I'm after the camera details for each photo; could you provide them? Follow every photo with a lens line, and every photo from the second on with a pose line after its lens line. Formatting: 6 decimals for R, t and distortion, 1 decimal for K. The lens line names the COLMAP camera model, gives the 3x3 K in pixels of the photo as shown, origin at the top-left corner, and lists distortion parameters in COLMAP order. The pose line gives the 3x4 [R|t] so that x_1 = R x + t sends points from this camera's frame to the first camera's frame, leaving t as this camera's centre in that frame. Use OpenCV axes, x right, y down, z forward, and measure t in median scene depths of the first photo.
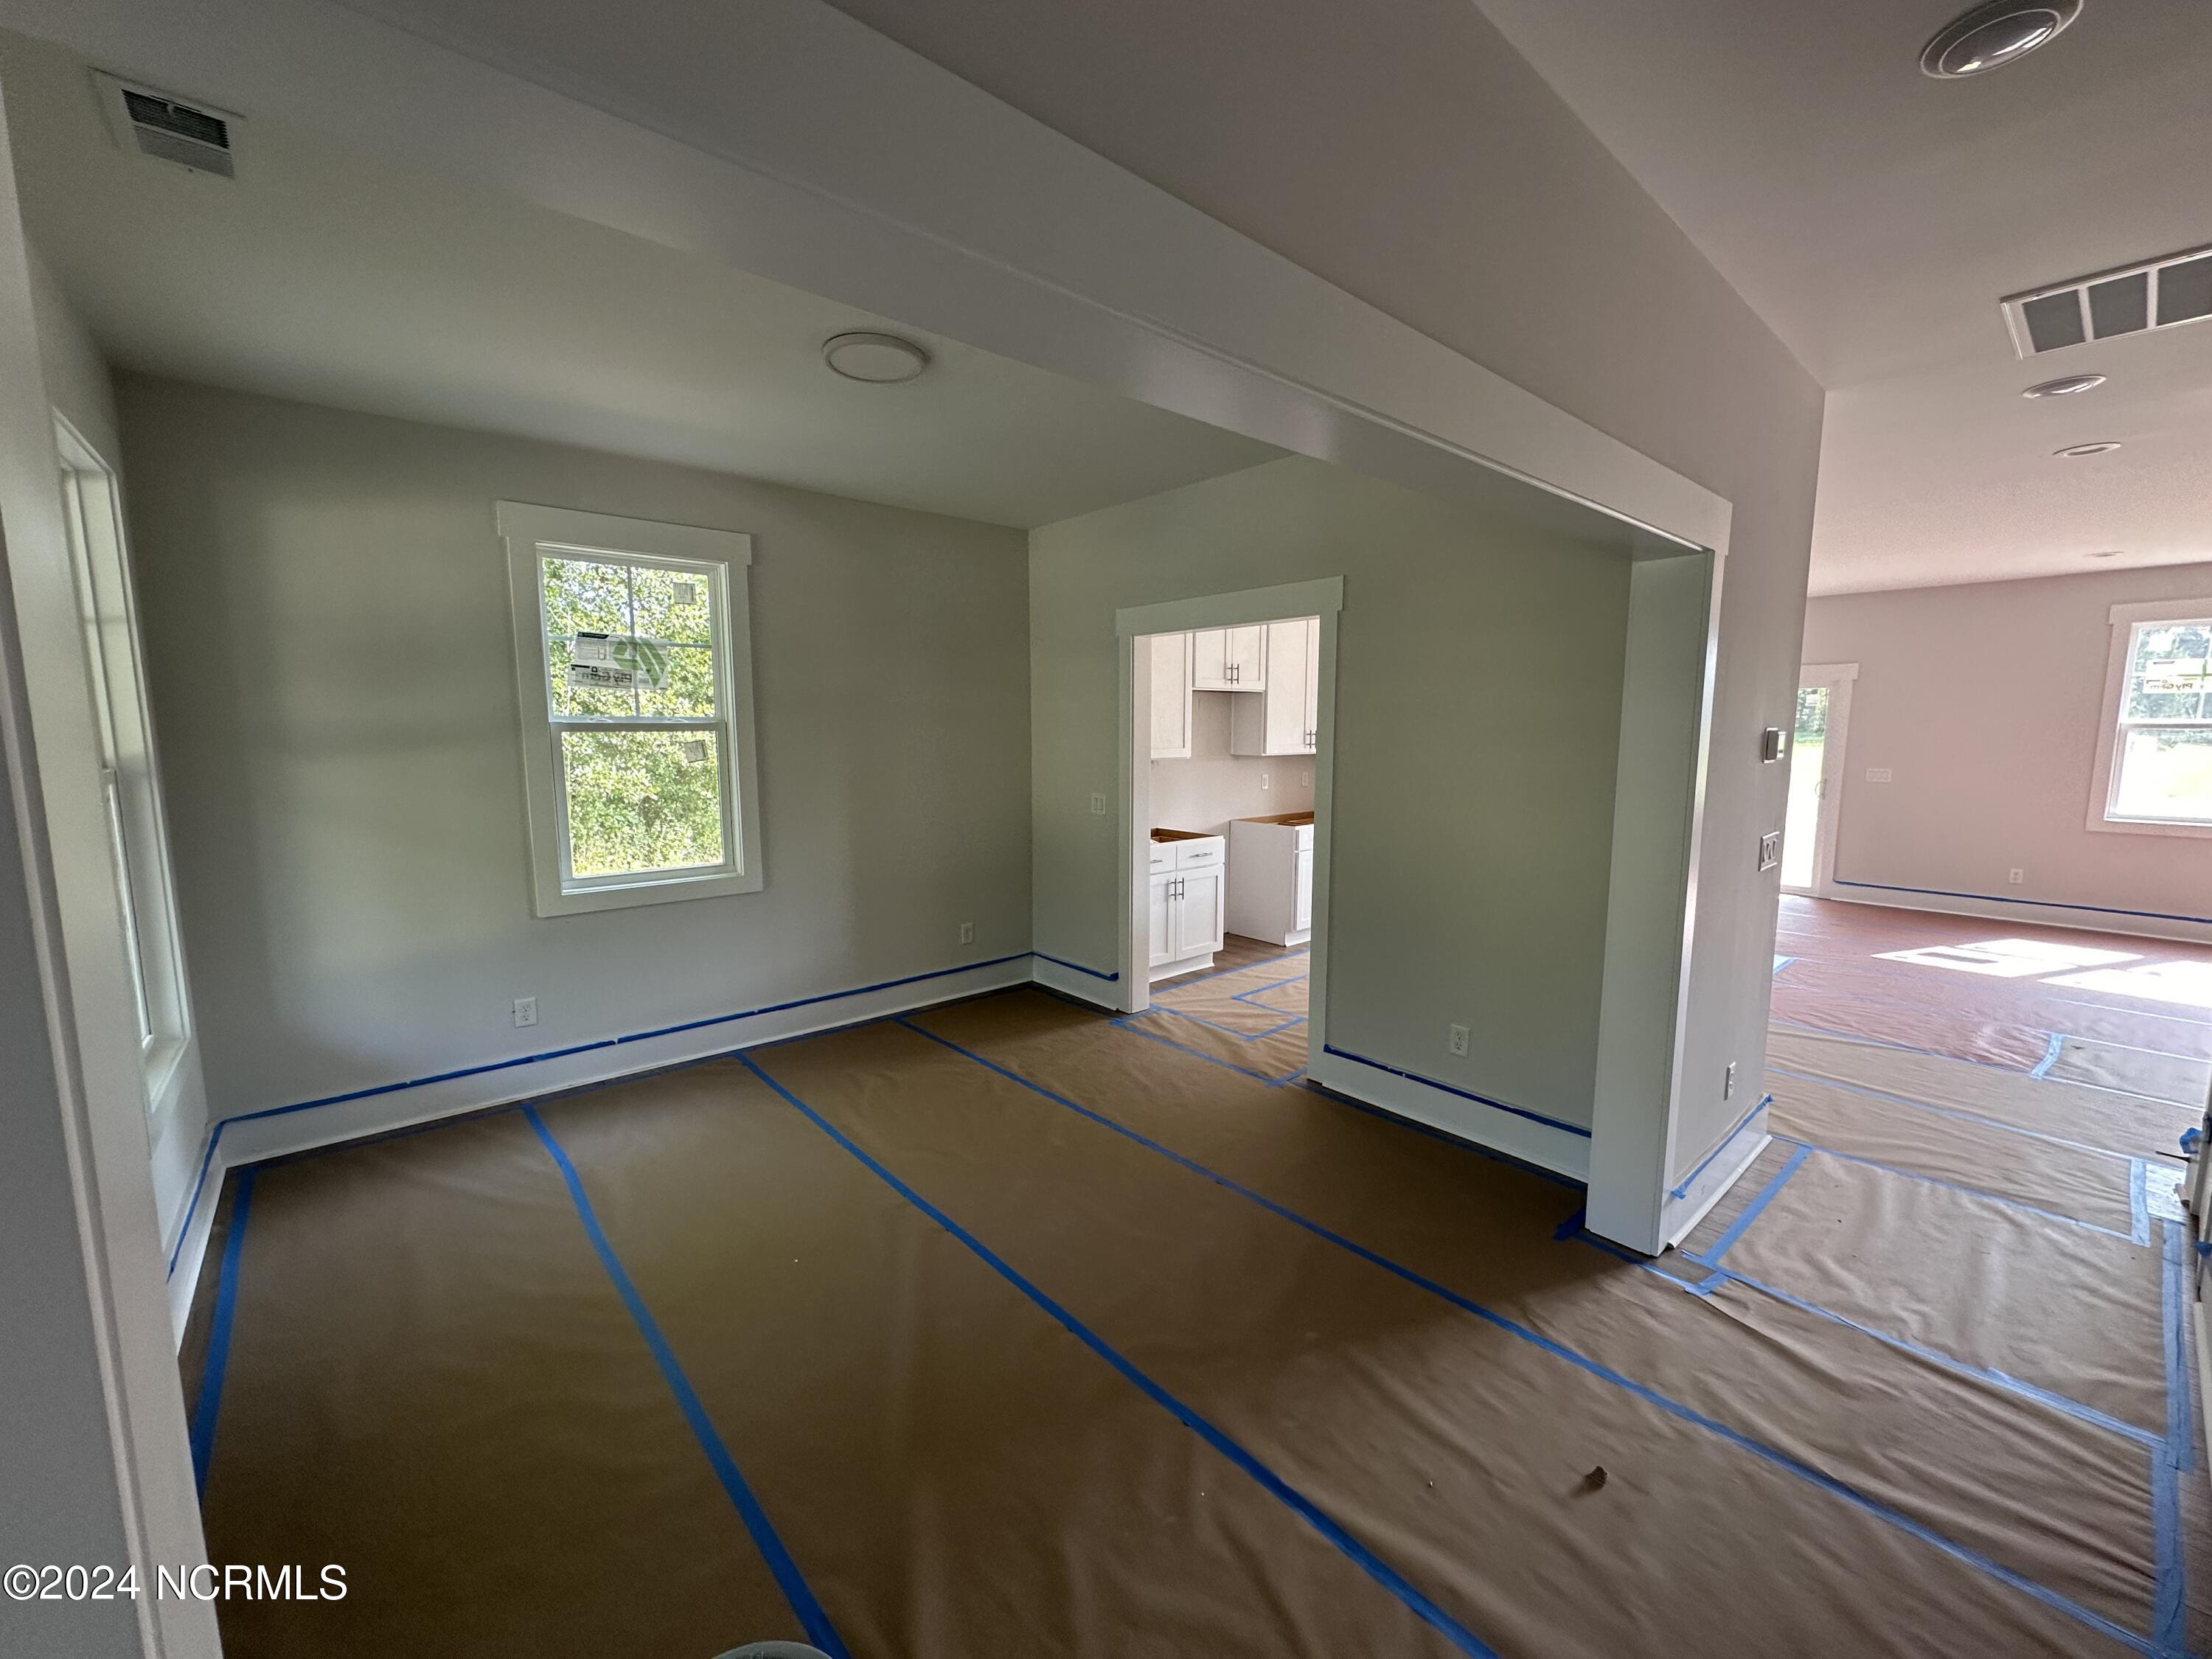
lens RADIAL K [[912.2, 0, 1110.7], [0, 912.2, 832.3], [0, 0, 1]] dist [0.001557, 0.000334]
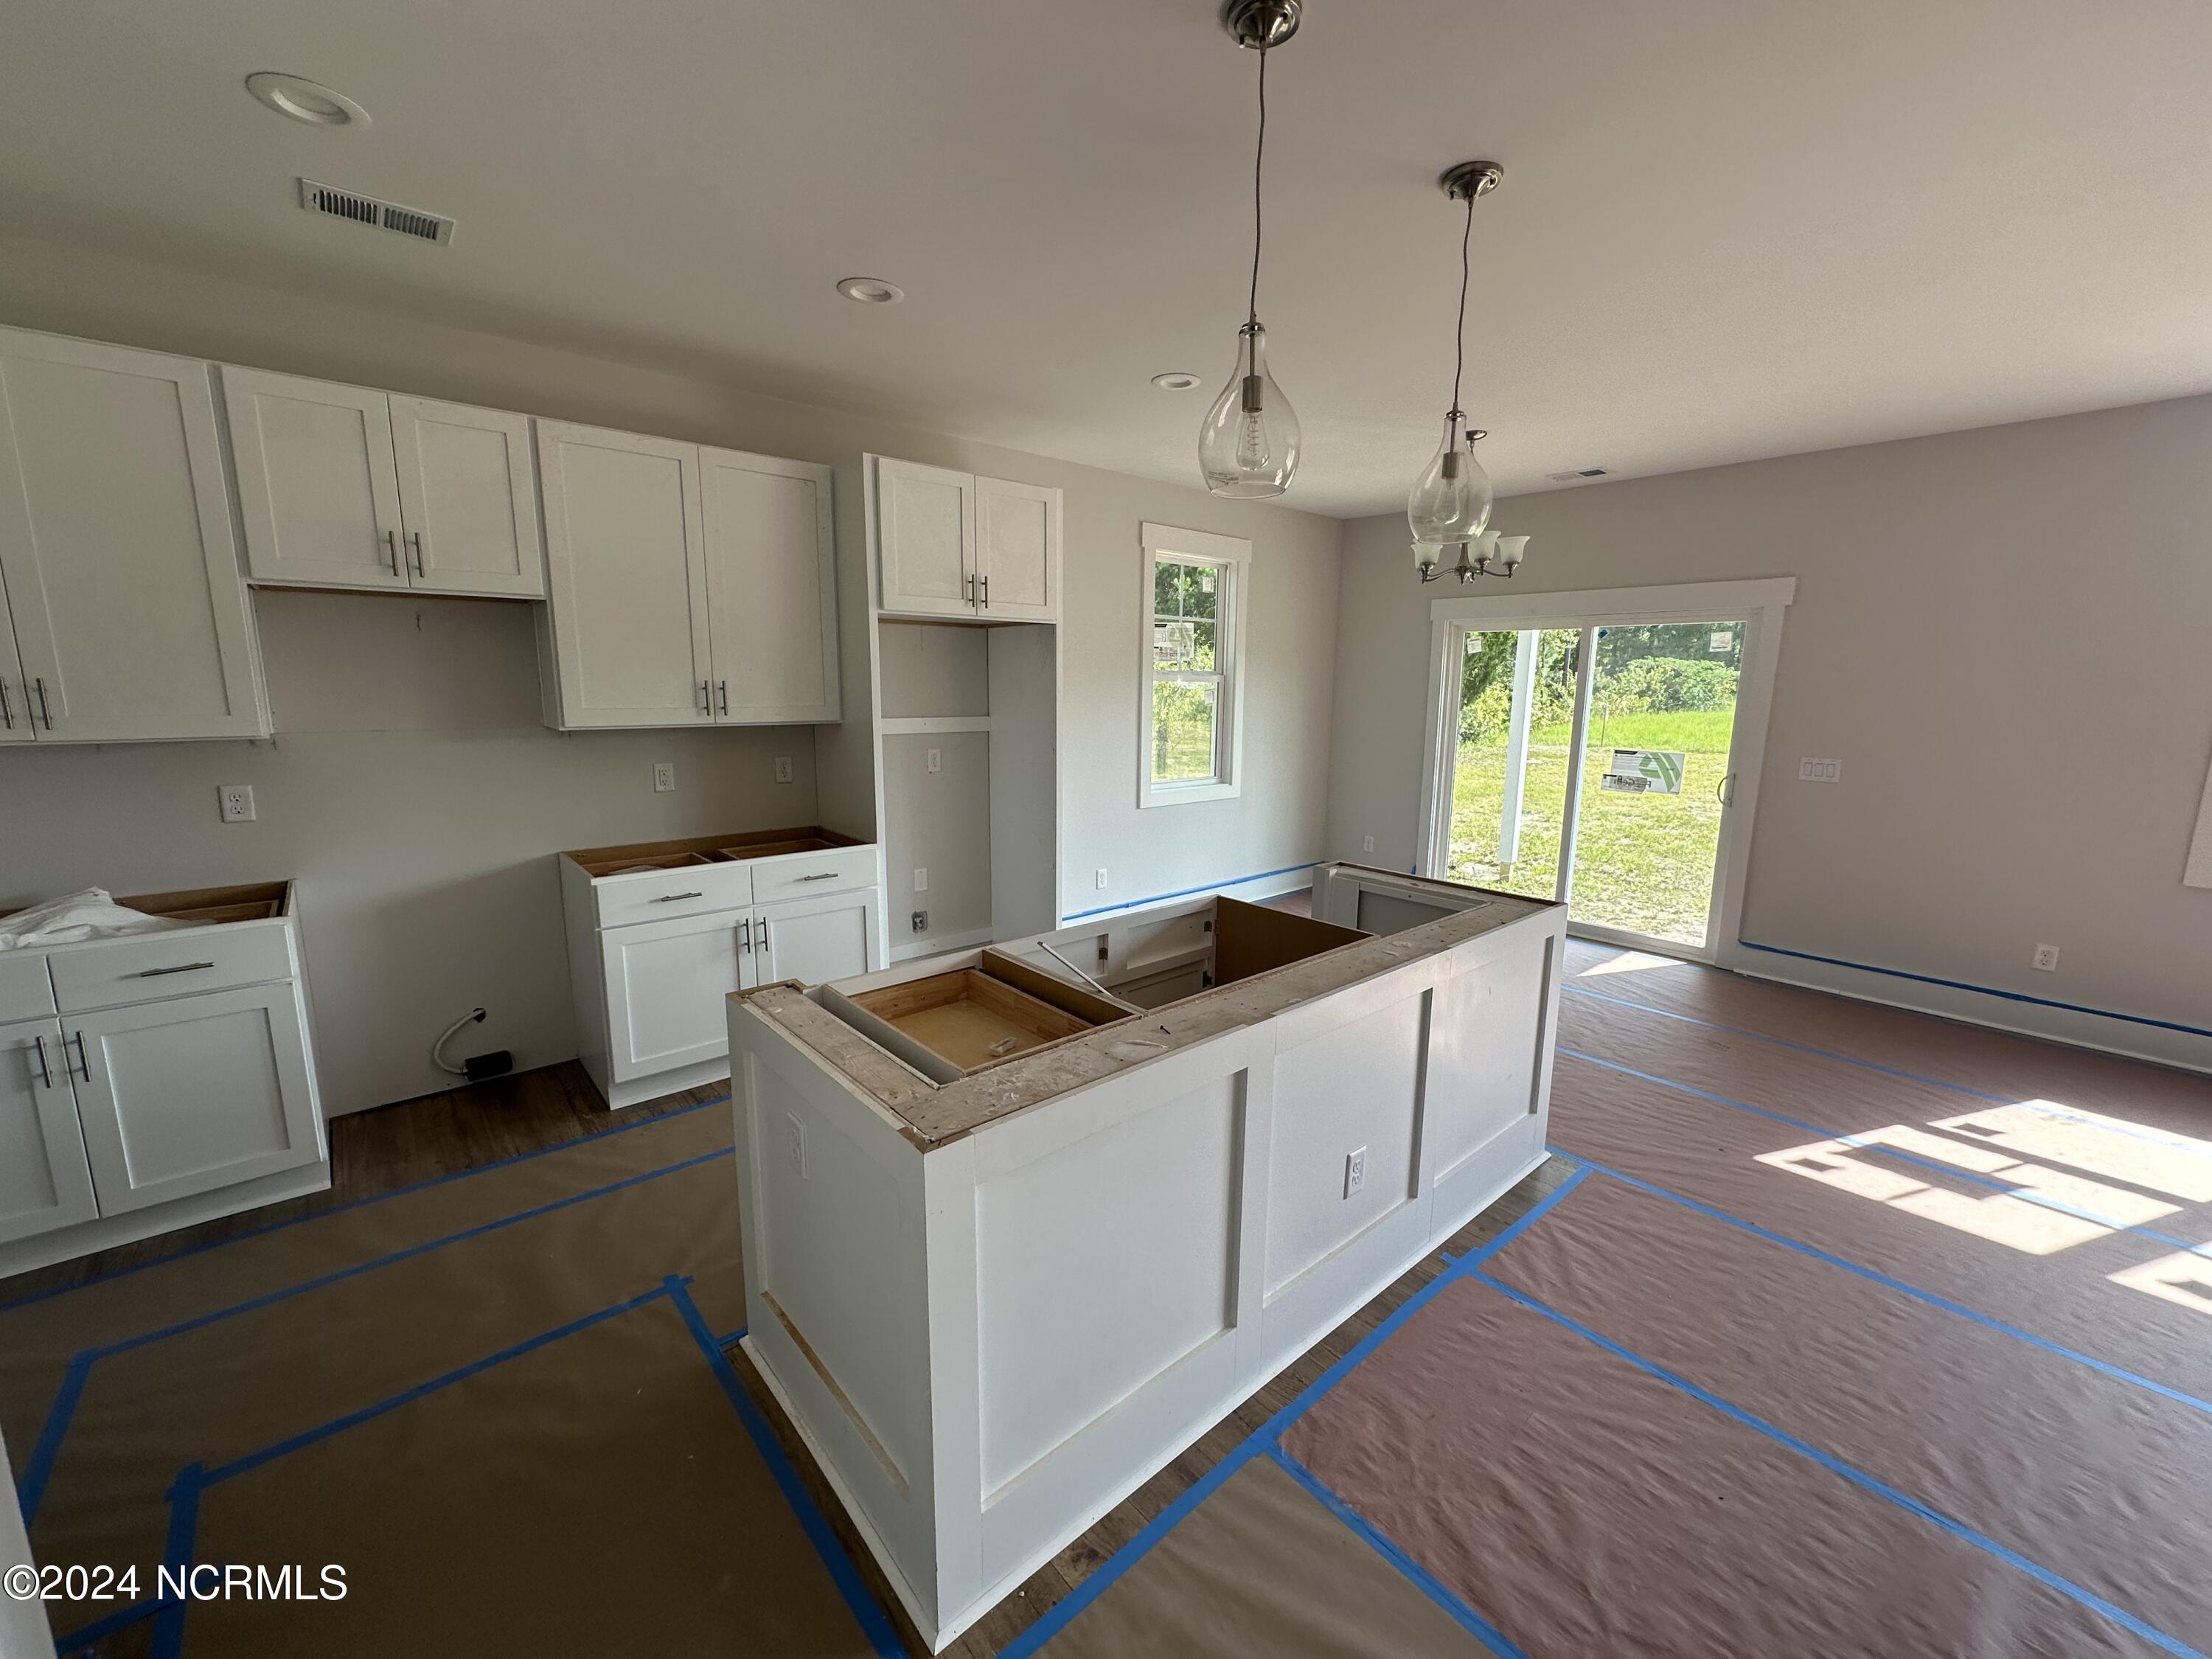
lens RADIAL K [[912.2, 0, 1110.7], [0, 912.2, 832.3], [0, 0, 1]] dist [0.001557, 0.000334]
pose [[0.999840, 0.017820, -0.001809, 0.388449], [-0.017647, 0.997330, 0.070869, -0.056643], [0.003067, -0.070825, 0.997484, 0.414865]]
